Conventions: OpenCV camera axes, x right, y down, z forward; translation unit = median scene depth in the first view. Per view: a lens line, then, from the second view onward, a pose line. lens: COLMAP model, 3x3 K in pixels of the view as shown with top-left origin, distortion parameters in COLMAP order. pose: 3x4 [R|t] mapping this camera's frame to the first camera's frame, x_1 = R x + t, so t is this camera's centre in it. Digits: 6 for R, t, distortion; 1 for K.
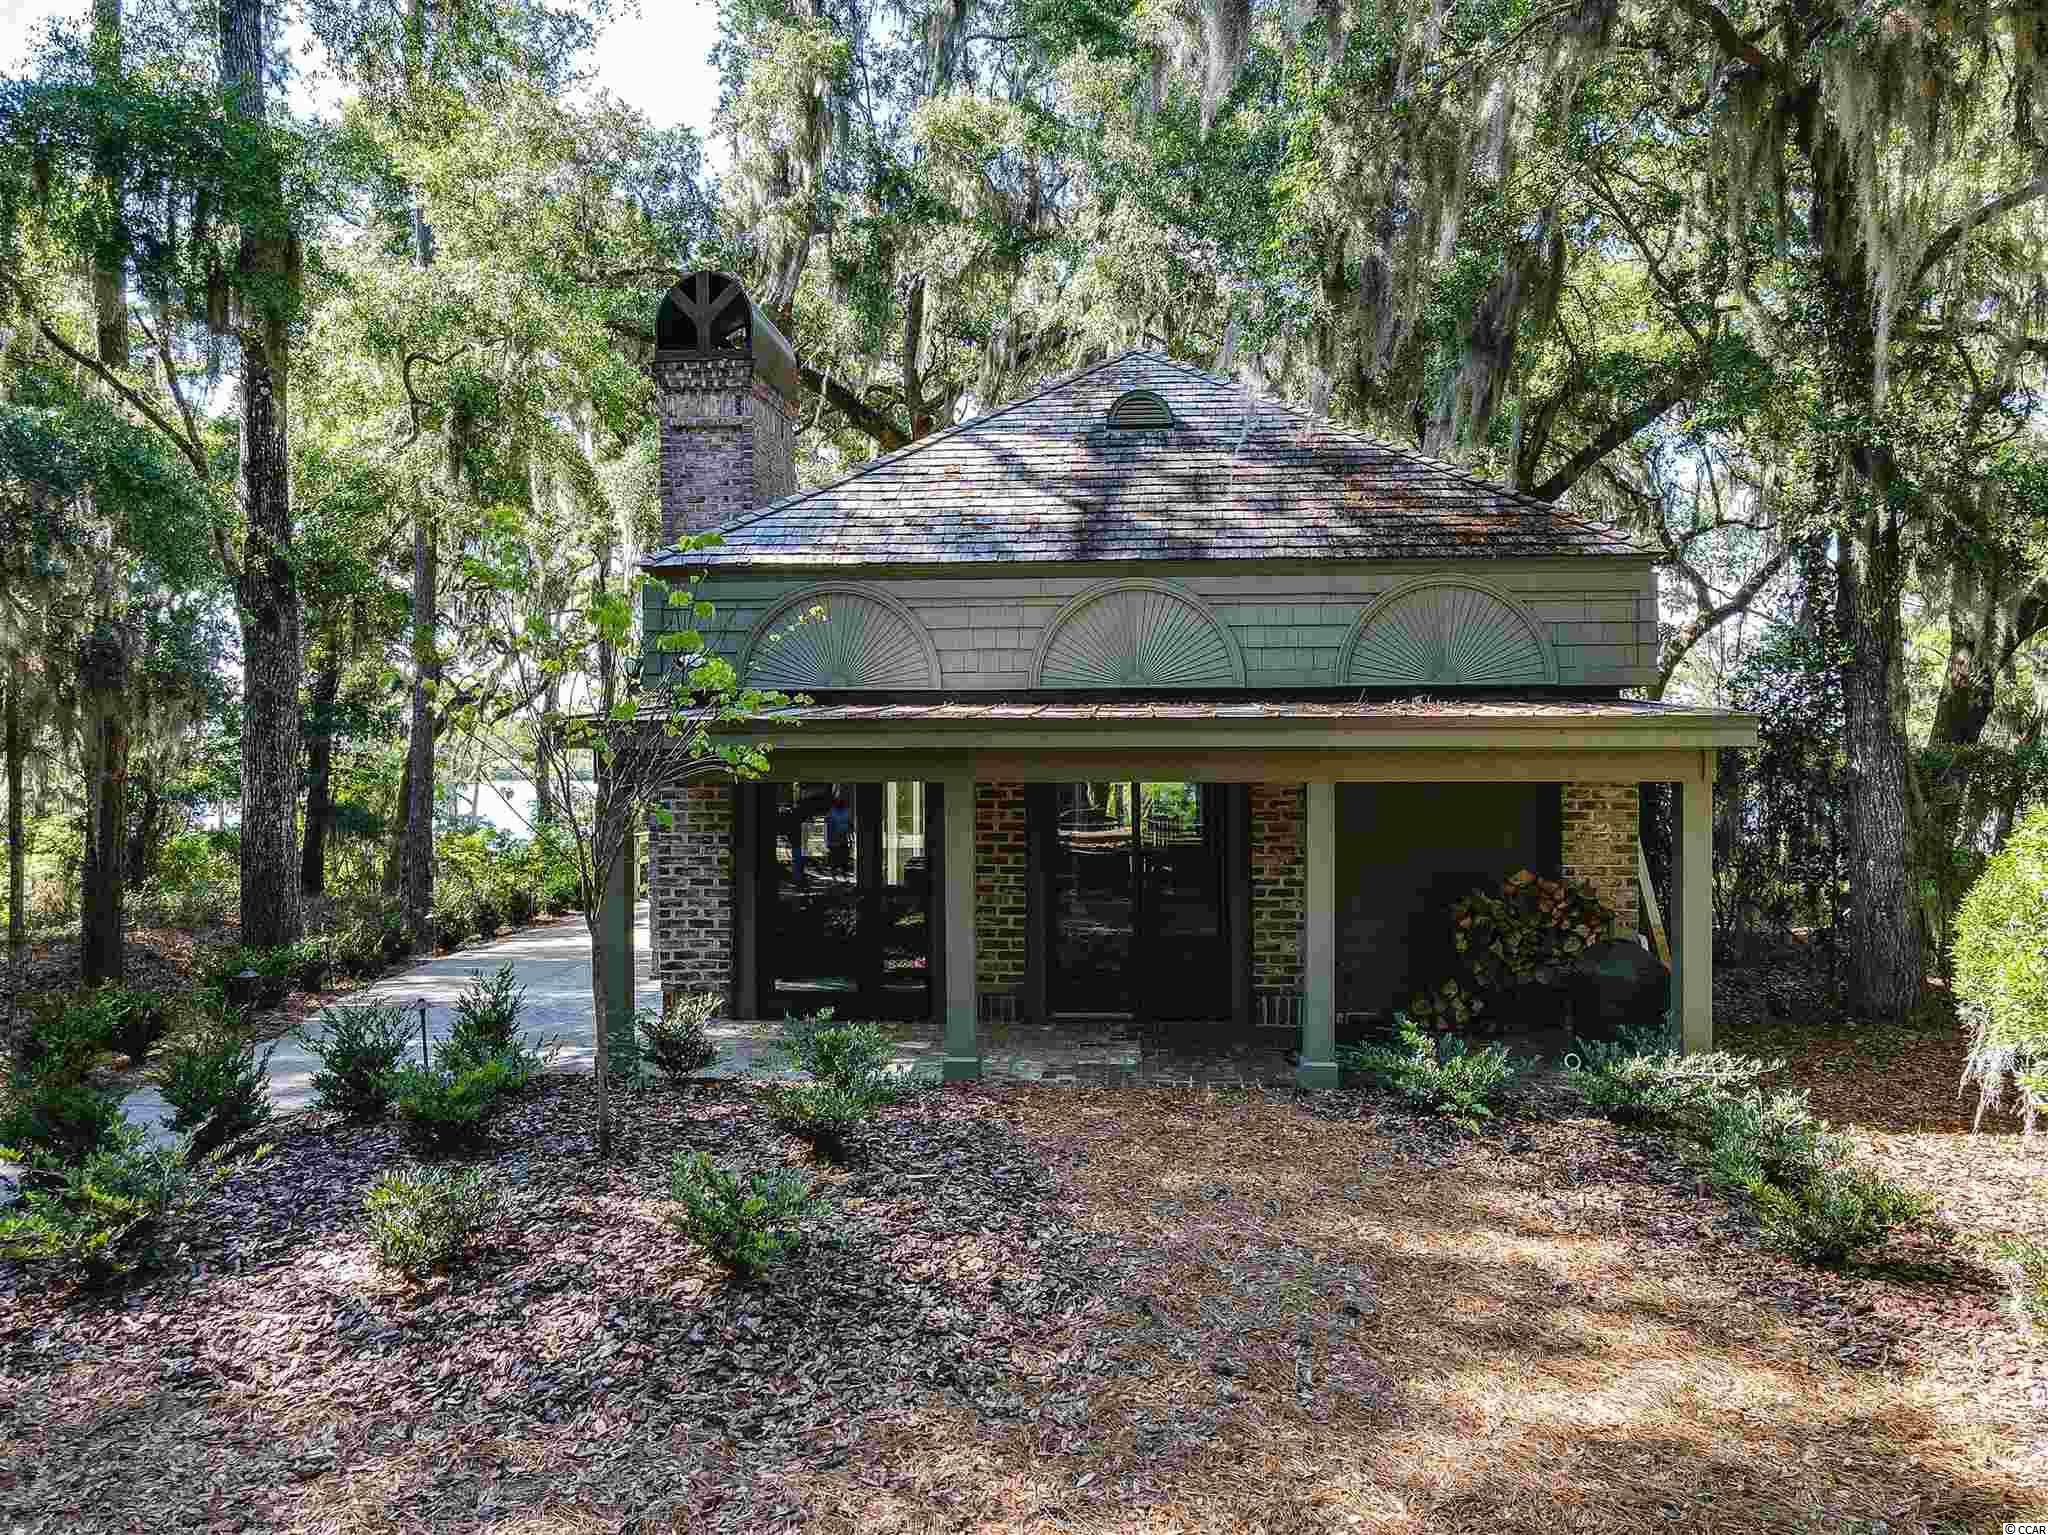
lens RADIAL K [[1454.1, 0, 1024.0], [0, 1454.1, 767.5], [0, 0, 1]] dist [0.002942, -0.000662]
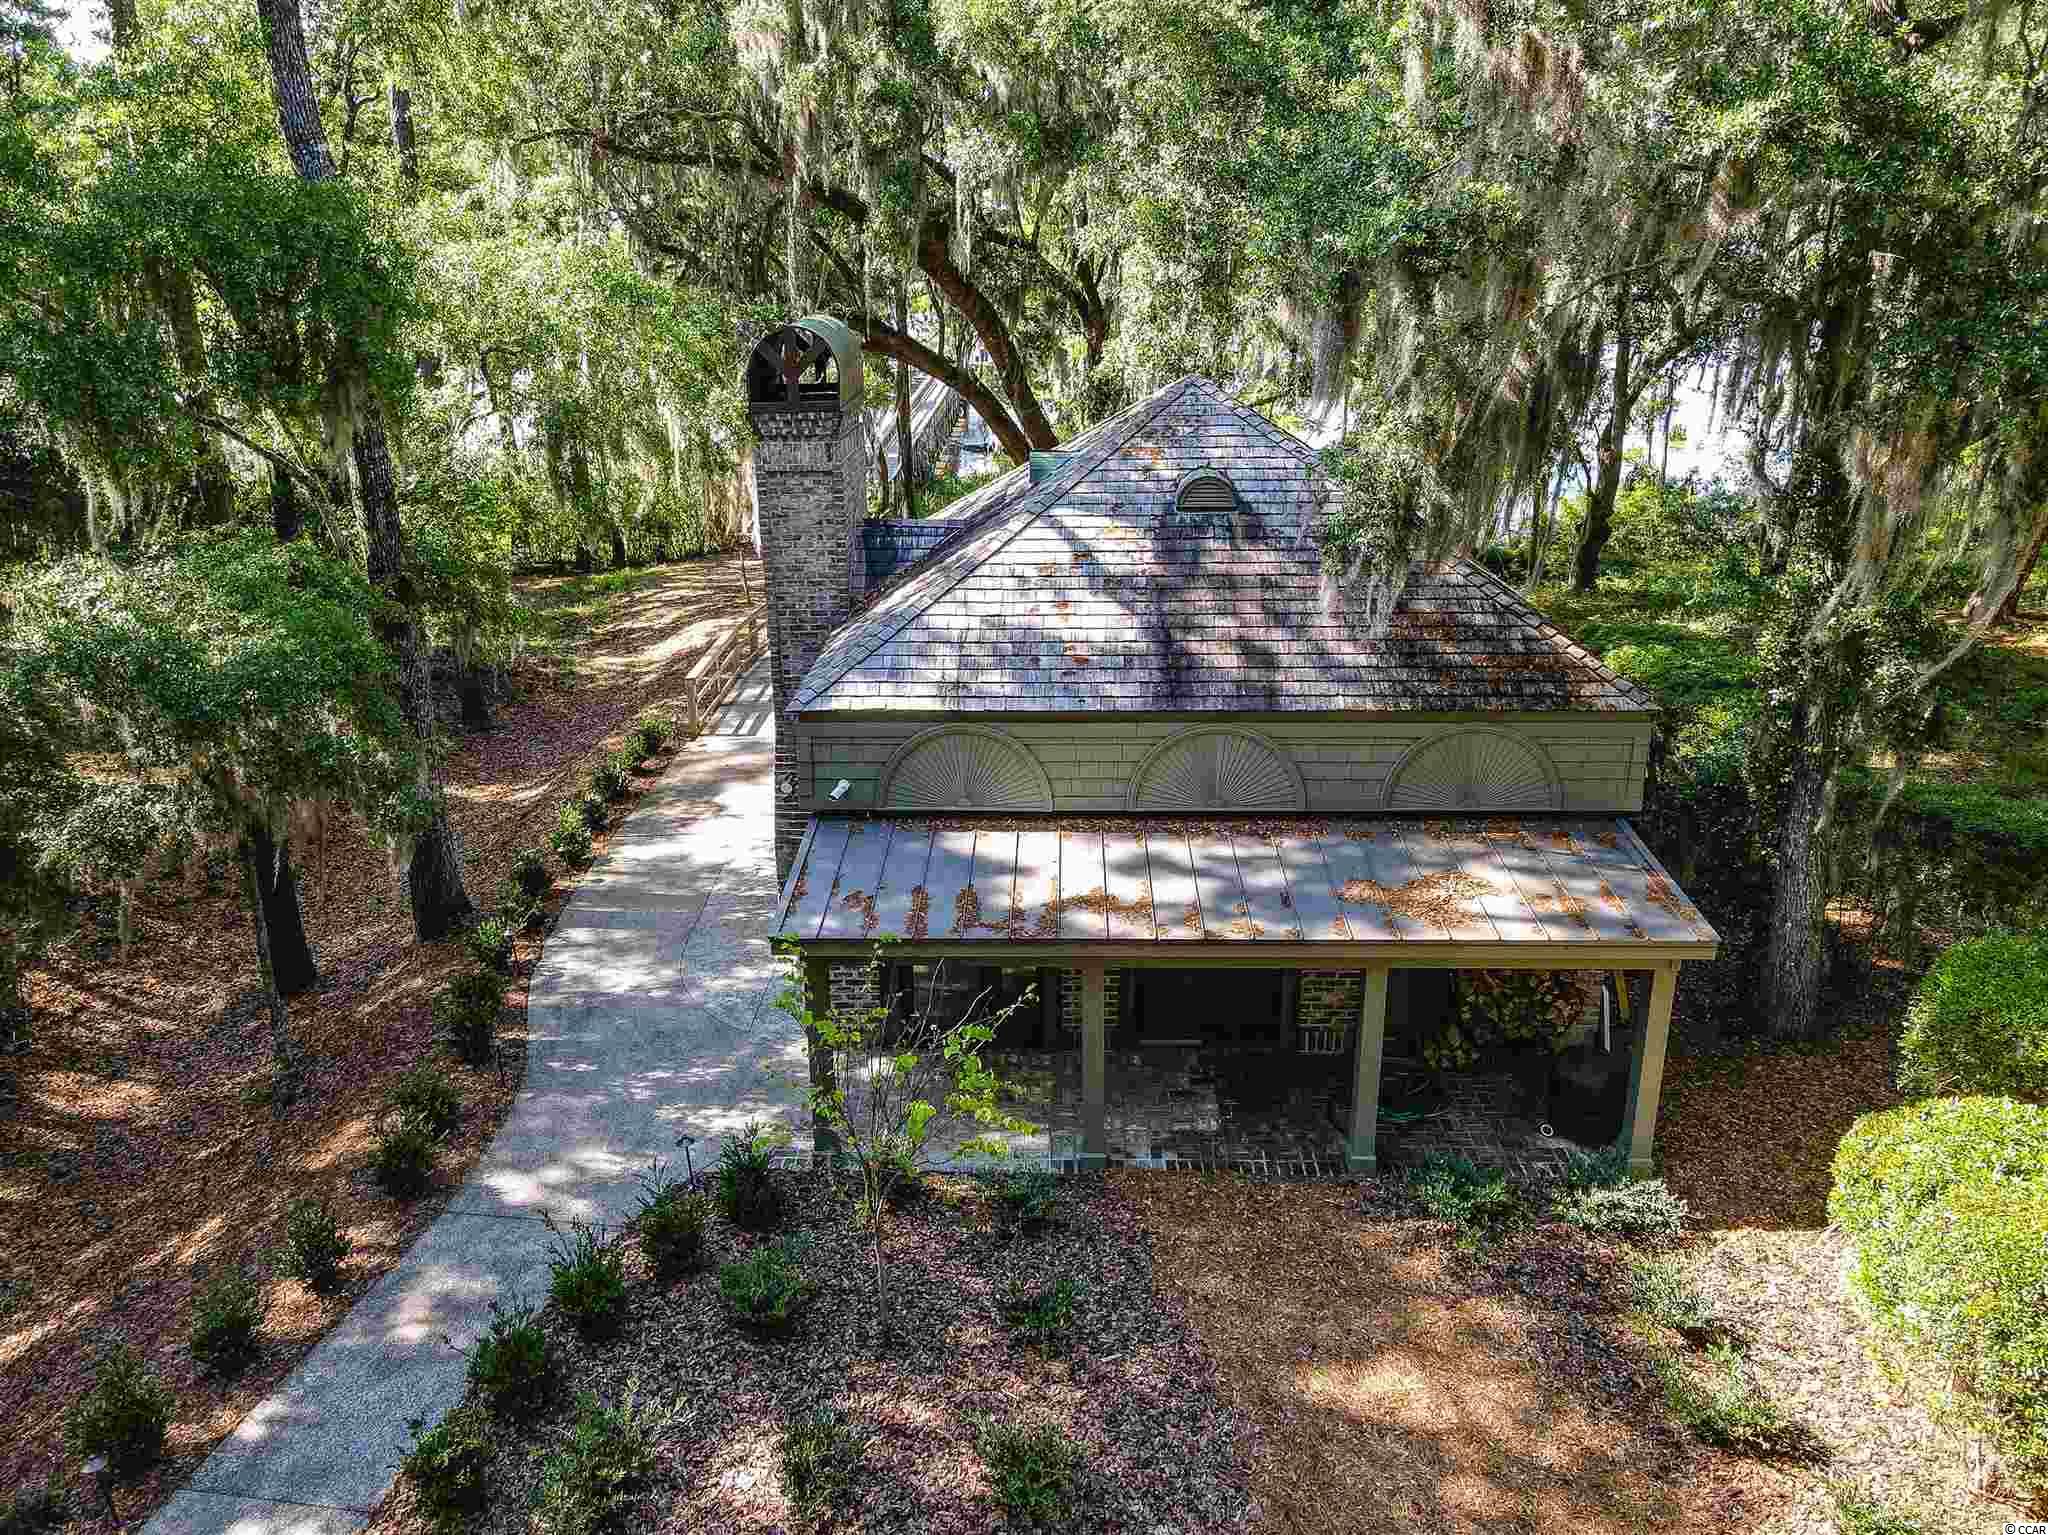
lens RADIAL K [[1454.1, 0, 1024.0], [0, 1454.1, 767.5], [0, 0, 1]] dist [0.002942, -0.000662]
pose [[0.999170, -0.021784, 0.034422, -0.120936], [0.010562, 0.954644, 0.297563, -0.445751], [-0.039343, -0.296953, 0.954081, -0.134172]]
